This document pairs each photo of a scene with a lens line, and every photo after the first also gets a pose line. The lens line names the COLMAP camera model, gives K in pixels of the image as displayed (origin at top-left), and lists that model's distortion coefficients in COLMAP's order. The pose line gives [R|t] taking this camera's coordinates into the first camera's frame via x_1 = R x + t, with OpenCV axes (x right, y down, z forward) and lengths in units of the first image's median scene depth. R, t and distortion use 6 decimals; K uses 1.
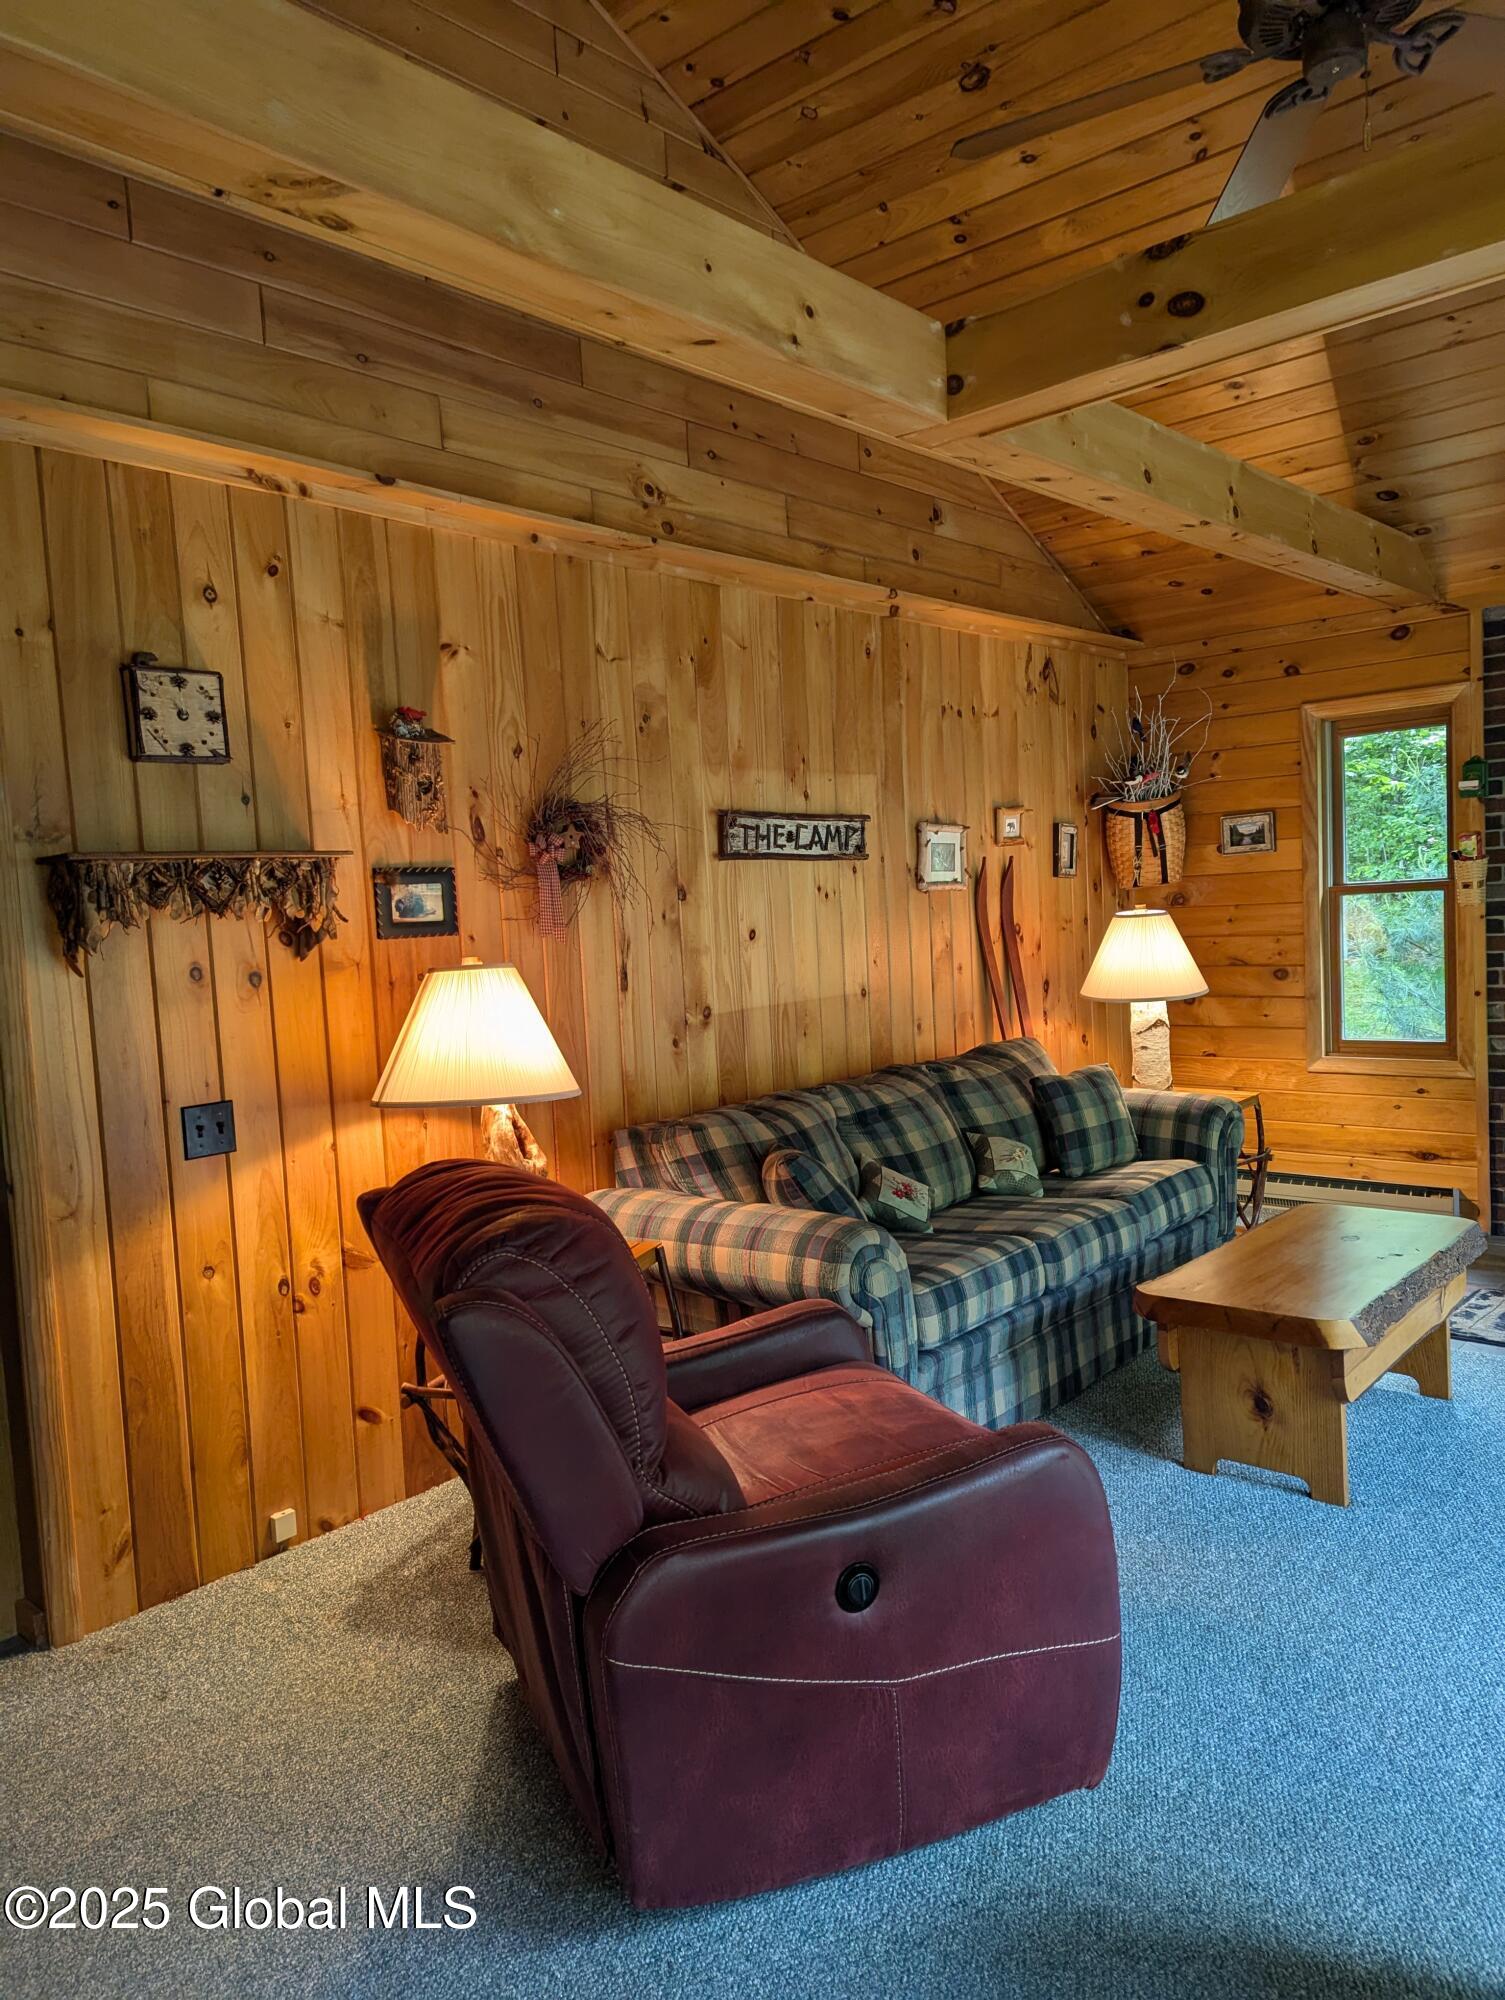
lens RADIAL K [[1449.1, 0, 749.9], [0, 1449.1, 1029.3], [0, 0, 1]] dist [0.050909, -0.042538]
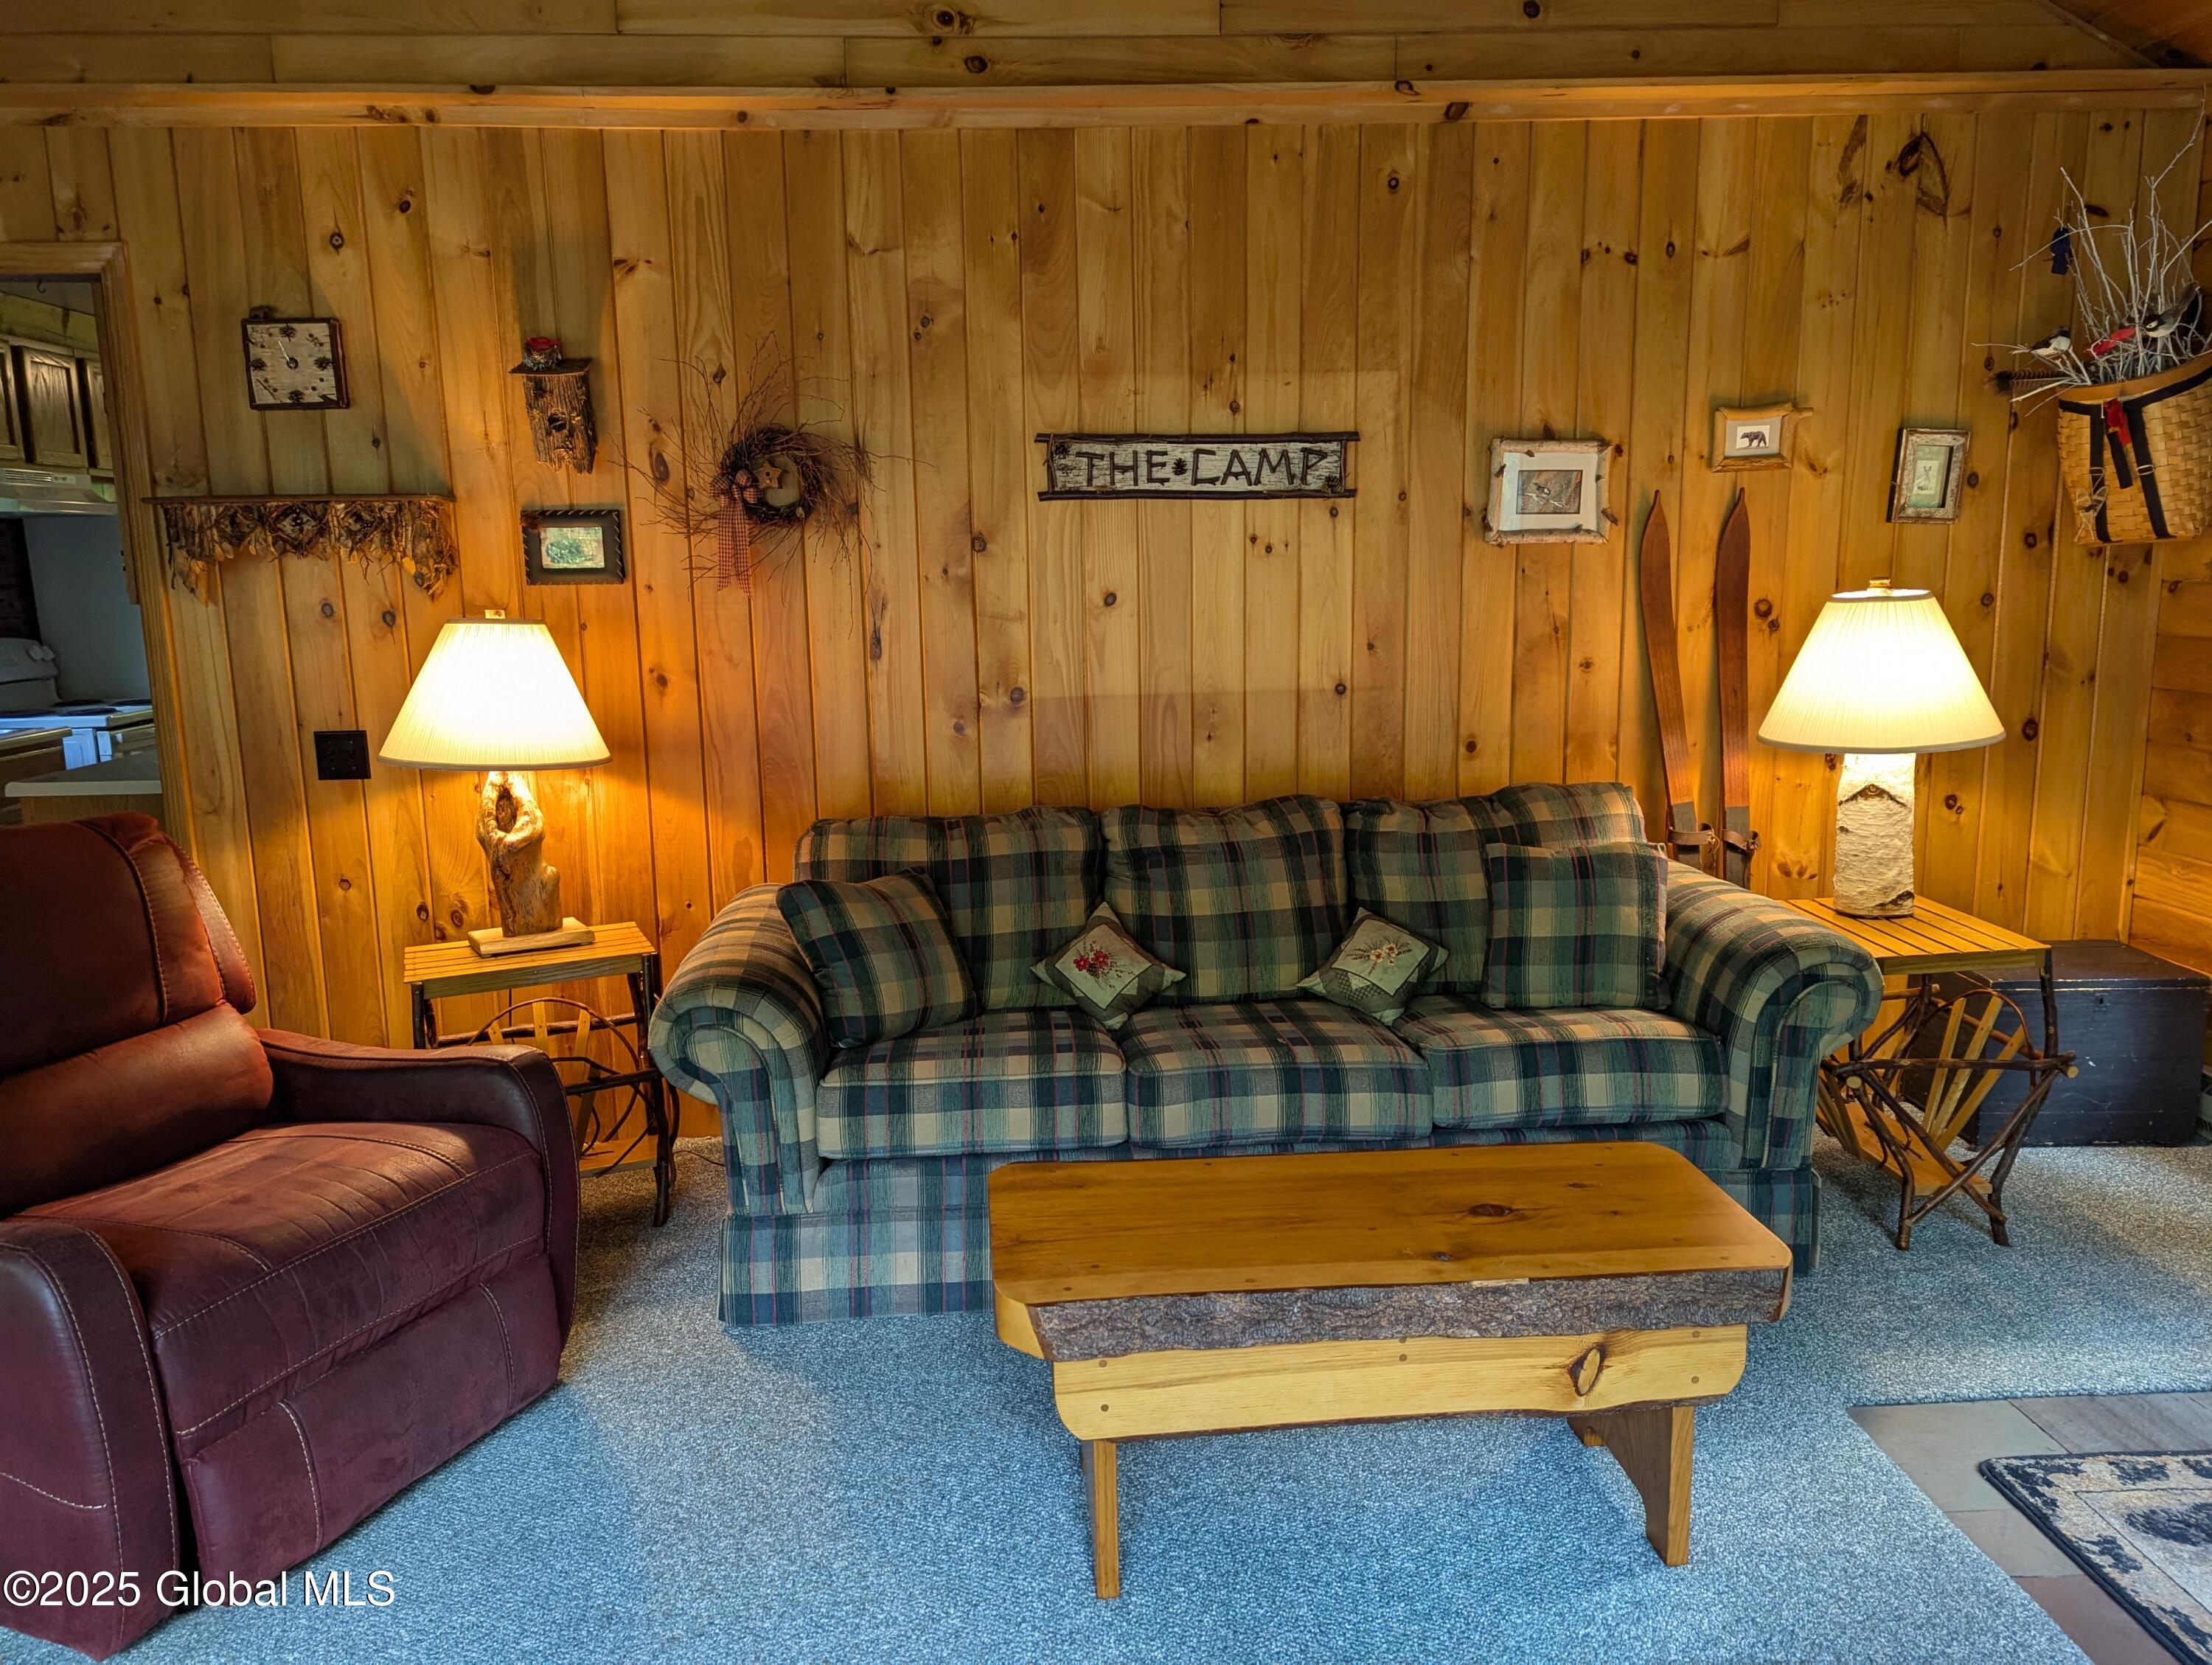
lens RADIAL K [[1602.7, 0, 1106.0], [0, 1602.7, 832.5], [0, 0, 1]] dist [0.050909, -0.042538]
pose [[0.688415, 0.159305, -0.707607, 0.687186], [-0.079553, 0.986280, 0.144648, -0.073118], [0.720941, -0.043285, 0.691643, 0.450823]]
